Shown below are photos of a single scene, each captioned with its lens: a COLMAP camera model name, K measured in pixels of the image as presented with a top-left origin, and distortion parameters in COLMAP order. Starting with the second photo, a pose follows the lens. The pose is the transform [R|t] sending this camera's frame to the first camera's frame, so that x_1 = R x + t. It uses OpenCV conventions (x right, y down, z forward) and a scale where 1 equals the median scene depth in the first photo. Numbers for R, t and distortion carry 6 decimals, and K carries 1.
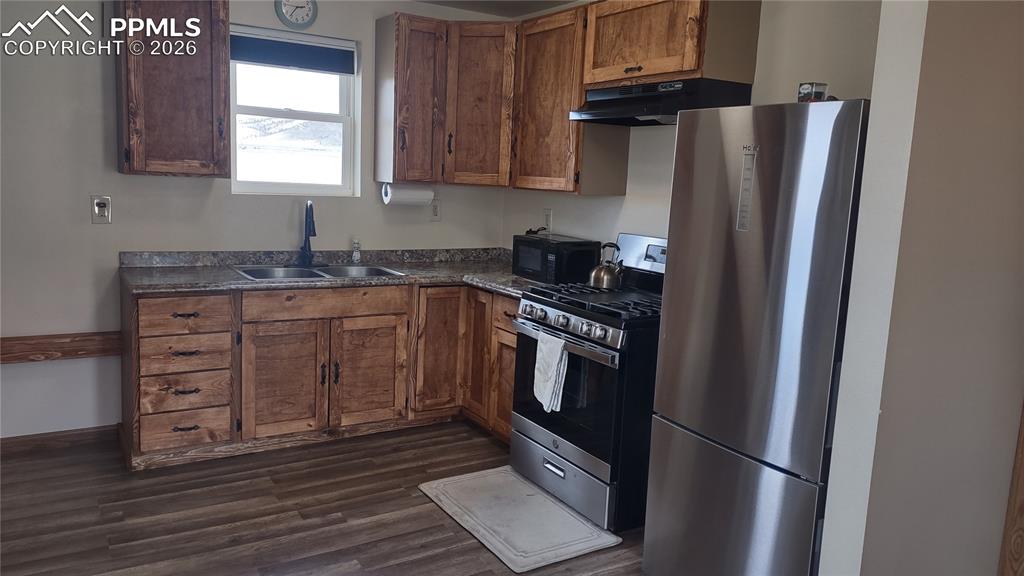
lens RADIAL K [[748.7, 0, 512.0], [0, 748.7, 288.0], [0, 0, 1]] dist [0.076068, -0.119551]
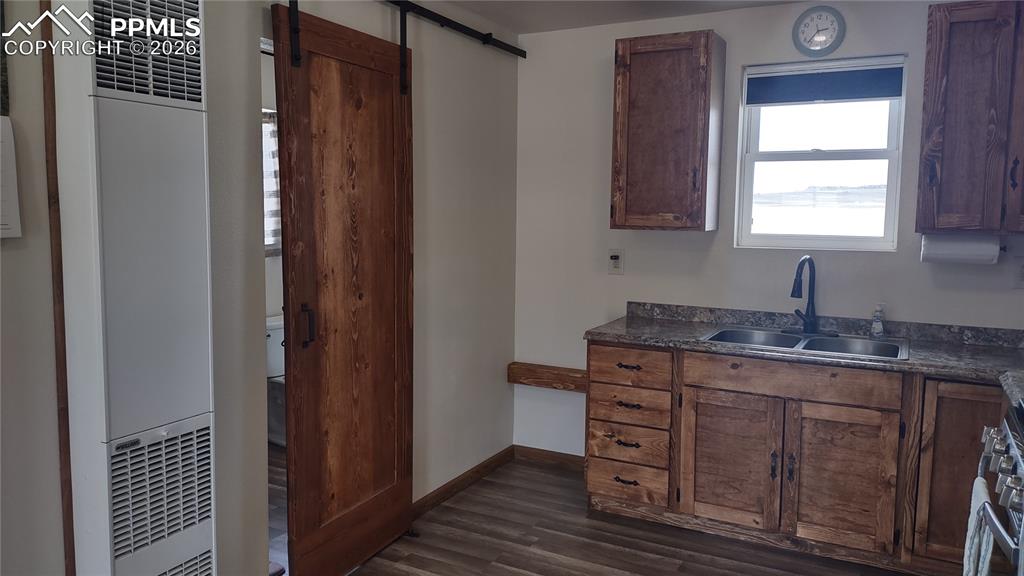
lens RADIAL K [[748.7, 0, 512.0], [0, 748.7, 288.0], [0, 0, 1]] dist [0.076068, -0.119551]
pose [[0.503129, 0.047363, -0.862912, 0.313075], [-0.116251, 0.993131, -0.013271, -0.033405], [0.856357, 0.106991, 0.505179, 0.322870]]
